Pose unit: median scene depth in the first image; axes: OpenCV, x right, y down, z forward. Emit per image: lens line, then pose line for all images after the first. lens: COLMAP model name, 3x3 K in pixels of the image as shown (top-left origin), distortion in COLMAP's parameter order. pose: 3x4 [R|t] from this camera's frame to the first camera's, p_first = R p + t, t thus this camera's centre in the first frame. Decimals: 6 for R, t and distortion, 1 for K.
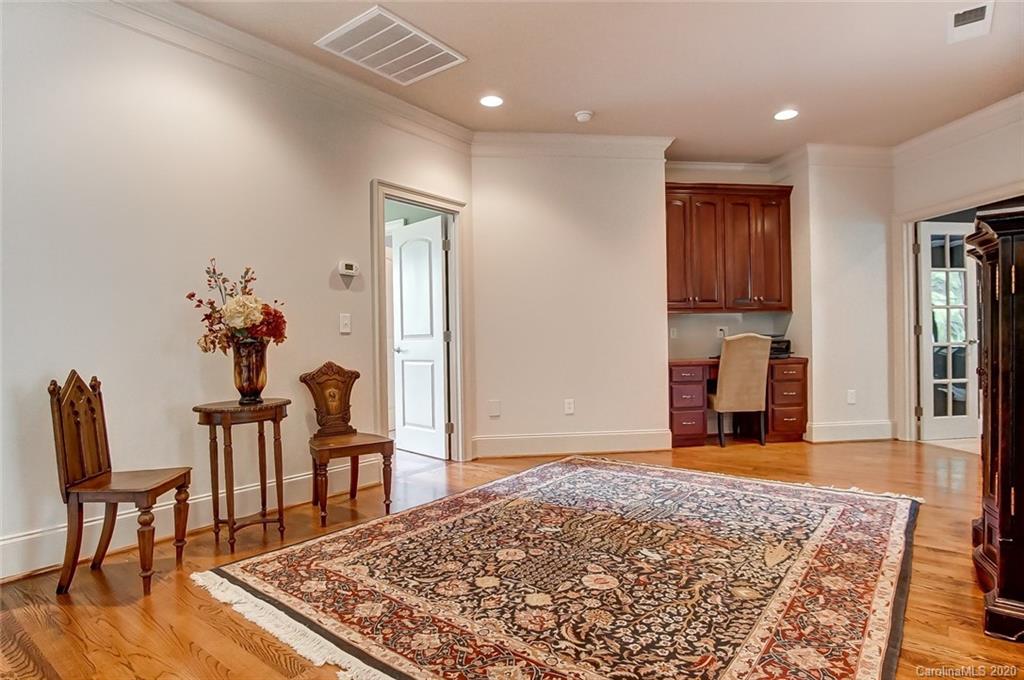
lens RADIAL K [[556.7, 0, 508.6], [0, 556.7, 341.5], [0, 0, 1]] dist [-0.027311, 0.003881]
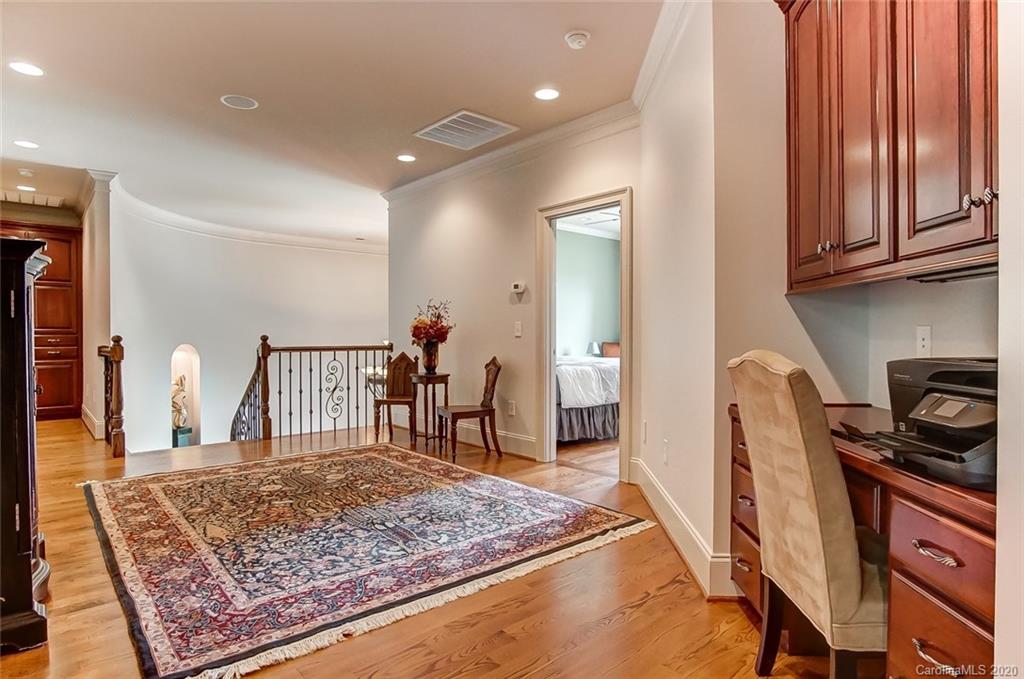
lens RADIAL K [[556.7, 0, 508.8], [0, 556.7, 338.0], [0, 0, 1]] dist [-0.027311, 0.003881]
pose [[-0.191339, 0.018161, -0.981356, 1.329017], [-0.000647, 0.999826, 0.018629, -0.046168], [0.981524, 0.004199, -0.191294, 1.610132]]
